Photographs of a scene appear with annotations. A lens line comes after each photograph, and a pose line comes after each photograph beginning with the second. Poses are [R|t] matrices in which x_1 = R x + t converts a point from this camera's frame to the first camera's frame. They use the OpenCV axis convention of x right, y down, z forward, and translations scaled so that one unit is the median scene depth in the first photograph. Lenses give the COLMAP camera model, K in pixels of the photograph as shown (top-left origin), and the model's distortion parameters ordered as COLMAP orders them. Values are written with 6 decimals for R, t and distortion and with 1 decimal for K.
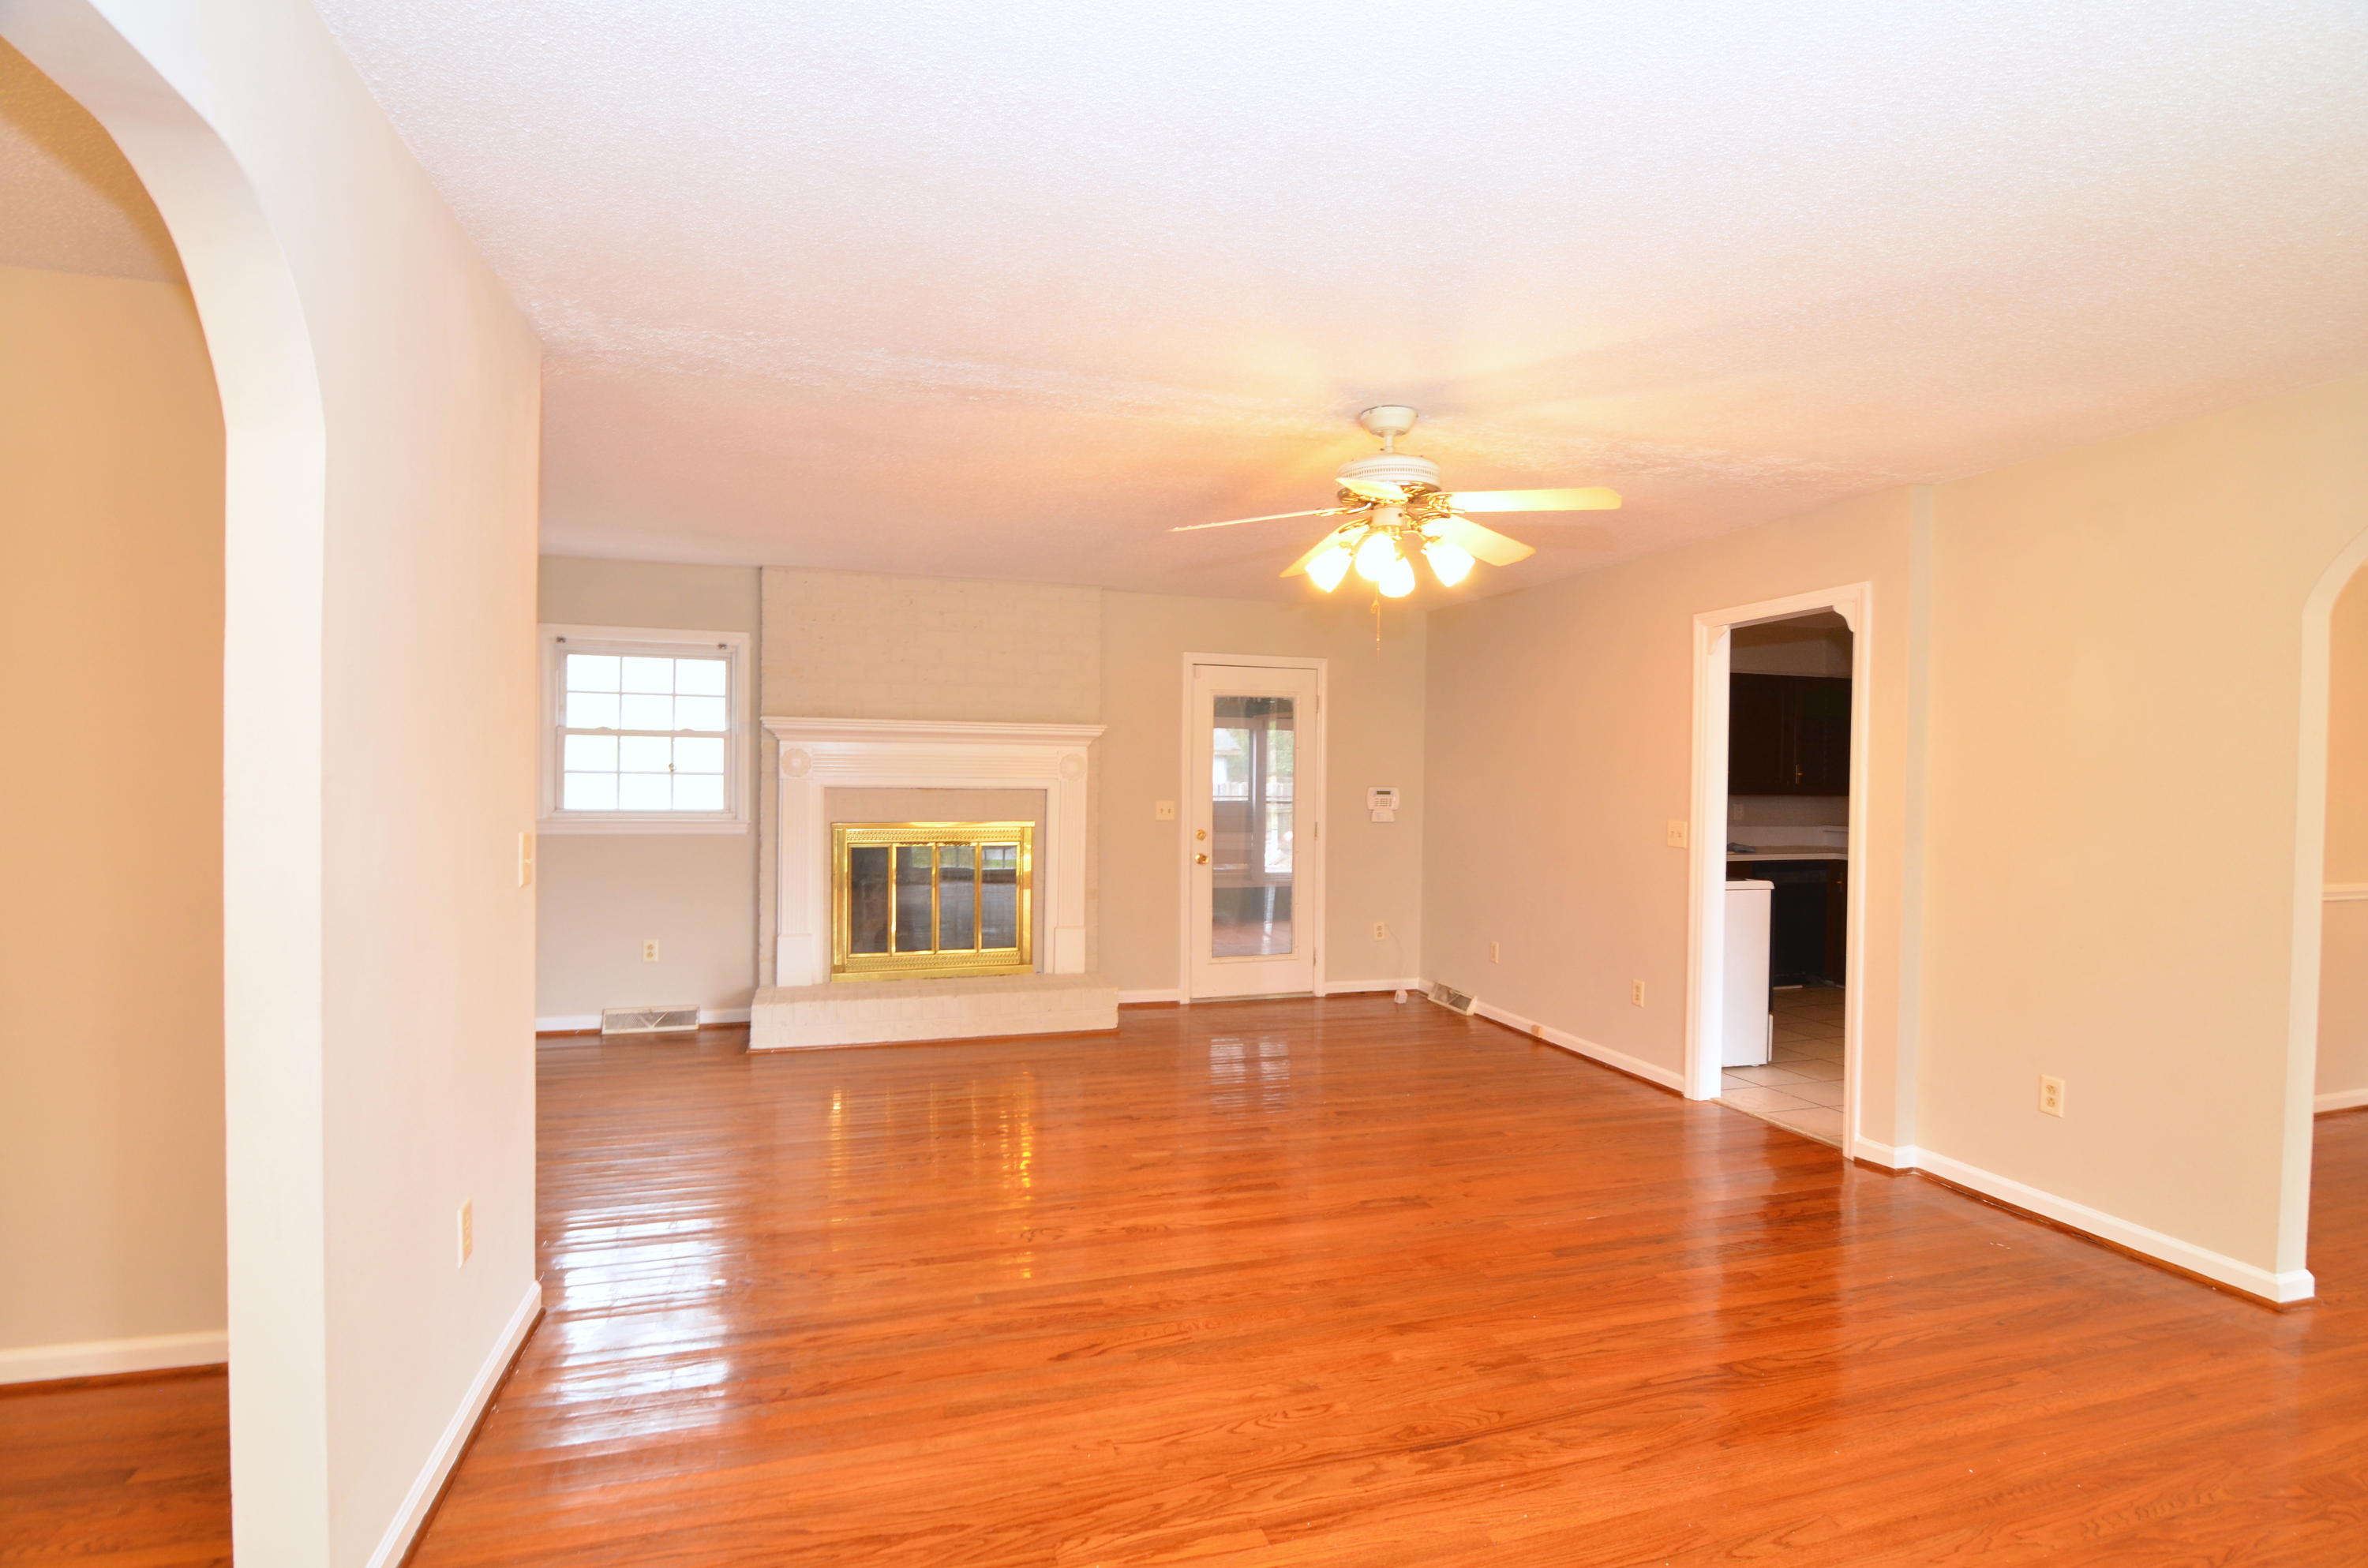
lens RADIAL K [[1138.2, 0, 1203.6], [0, 1138.2, 785.1], [0, 0, 1]] dist [-0.005733, -0.009689]
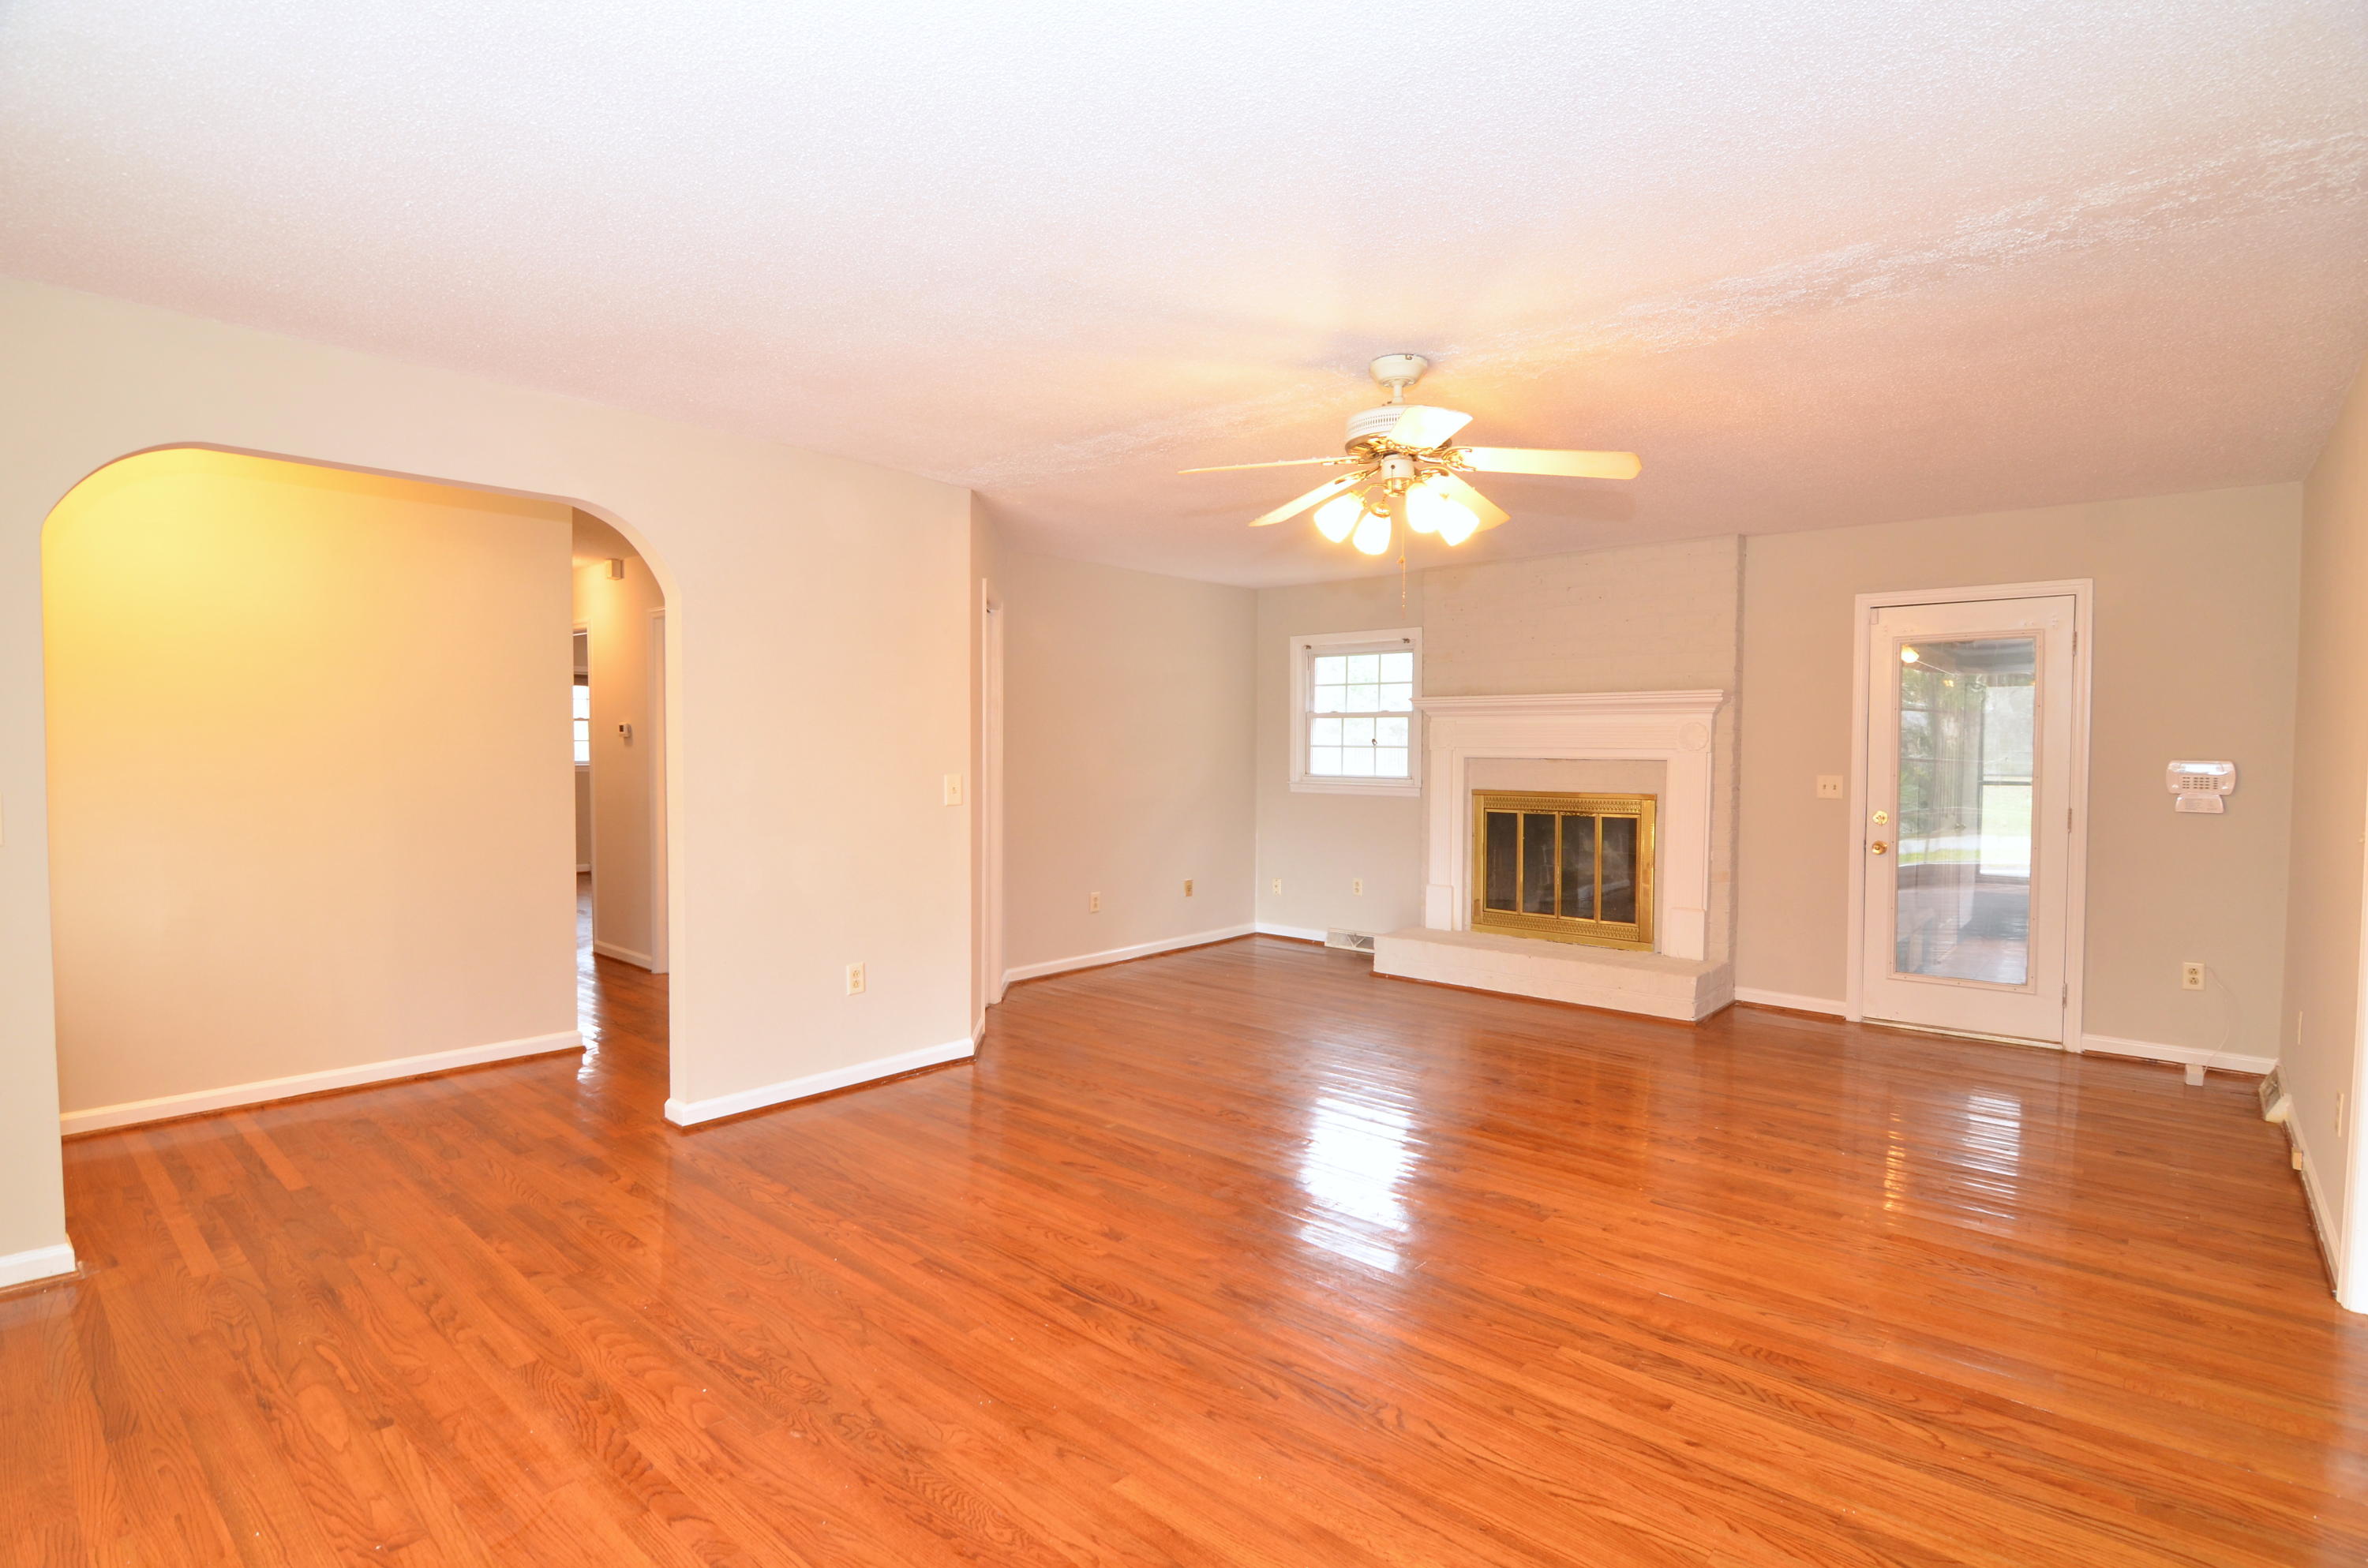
lens RADIAL K [[1138.2, 0, 1200.0], [0, 1138.2, 784.9], [0, 0, 1]] dist [-0.005733, -0.009689]
pose [[0.519931, 0.019959, -0.853975, 0.703492], [-0.007331, 0.999794, 0.018904, 0.013333], [0.854177, -0.003569, 0.519971, 0.268256]]
